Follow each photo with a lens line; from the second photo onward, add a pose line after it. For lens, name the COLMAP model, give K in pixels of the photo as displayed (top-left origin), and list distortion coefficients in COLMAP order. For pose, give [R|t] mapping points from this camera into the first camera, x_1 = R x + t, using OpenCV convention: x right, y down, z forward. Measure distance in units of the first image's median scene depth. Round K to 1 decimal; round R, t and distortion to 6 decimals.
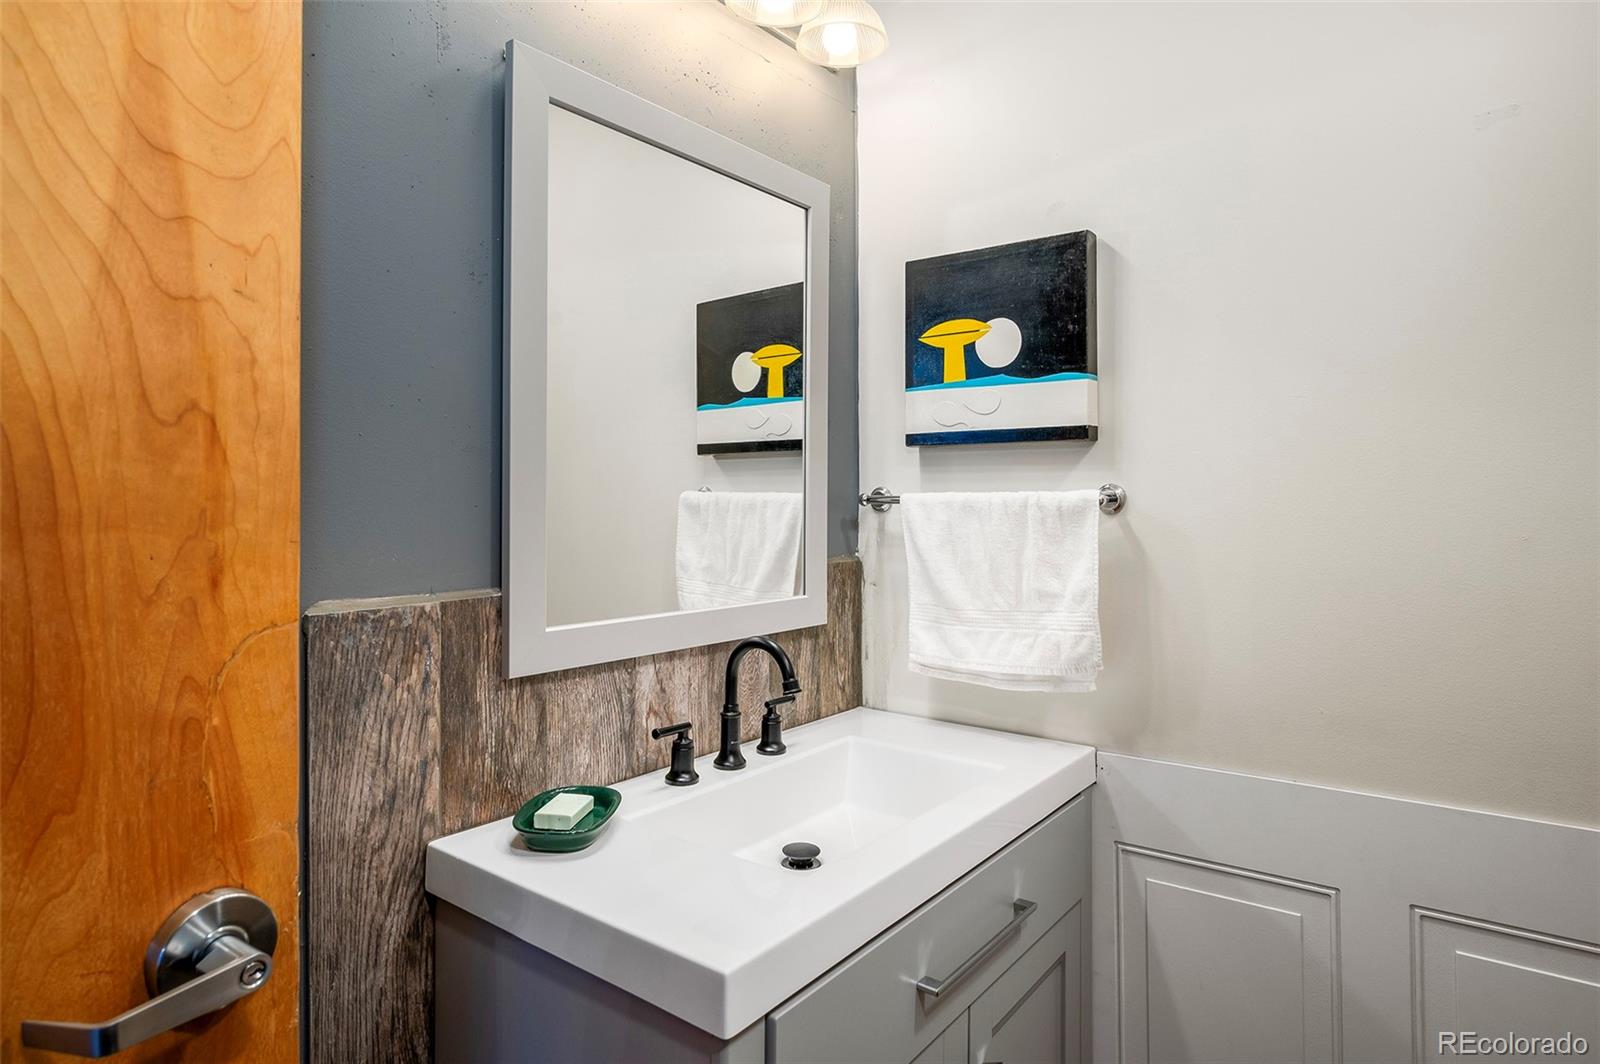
lens RADIAL K [[891.3, 0, 800.2], [0, 891.3, 493.3], [0, 0, 1]] dist [0.002376, 0.000863]
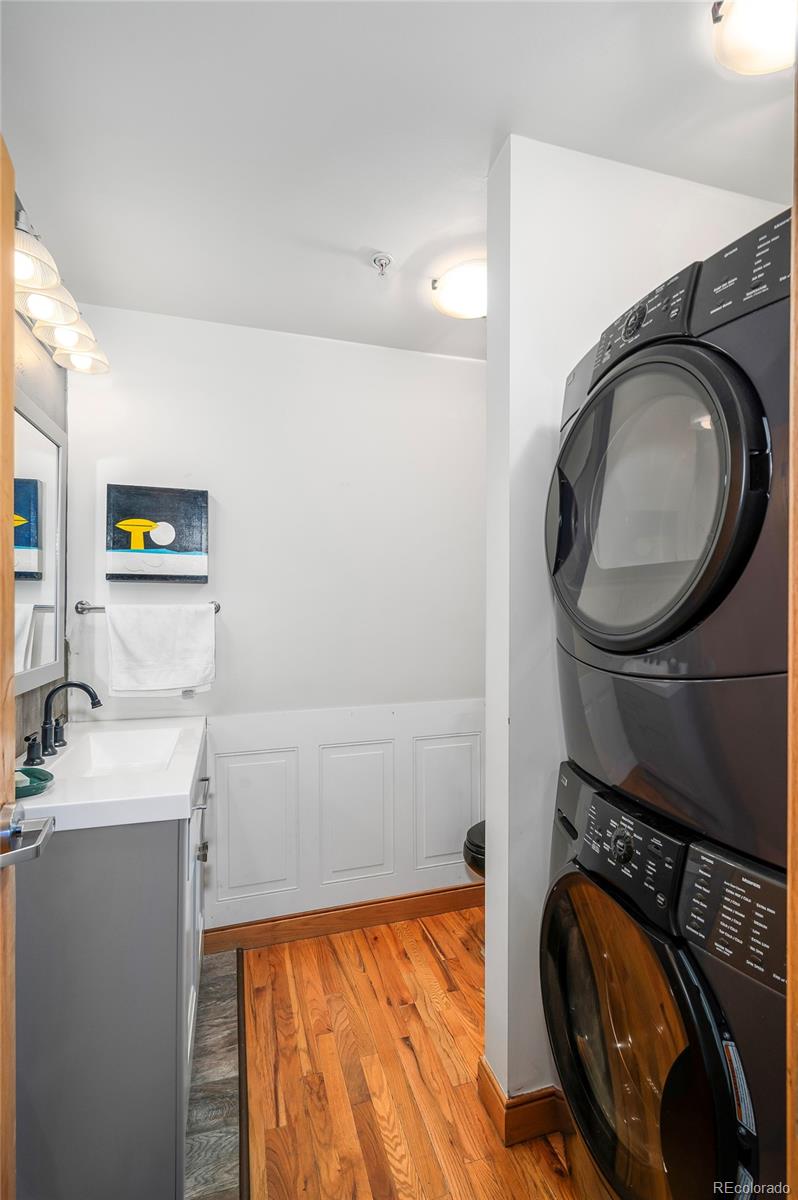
lens RADIAL K [[548.6, 0, 399.7], [0, 548.6, 602.4], [0, 0, 1]] dist [-0.005362, -0.000332]
pose [[0.576226, 0.004986, 0.817275, -0.508739], [-0.004841, 0.999985, -0.002687, -0.004731], [-0.817276, -0.002408, 0.576241, -0.204989]]
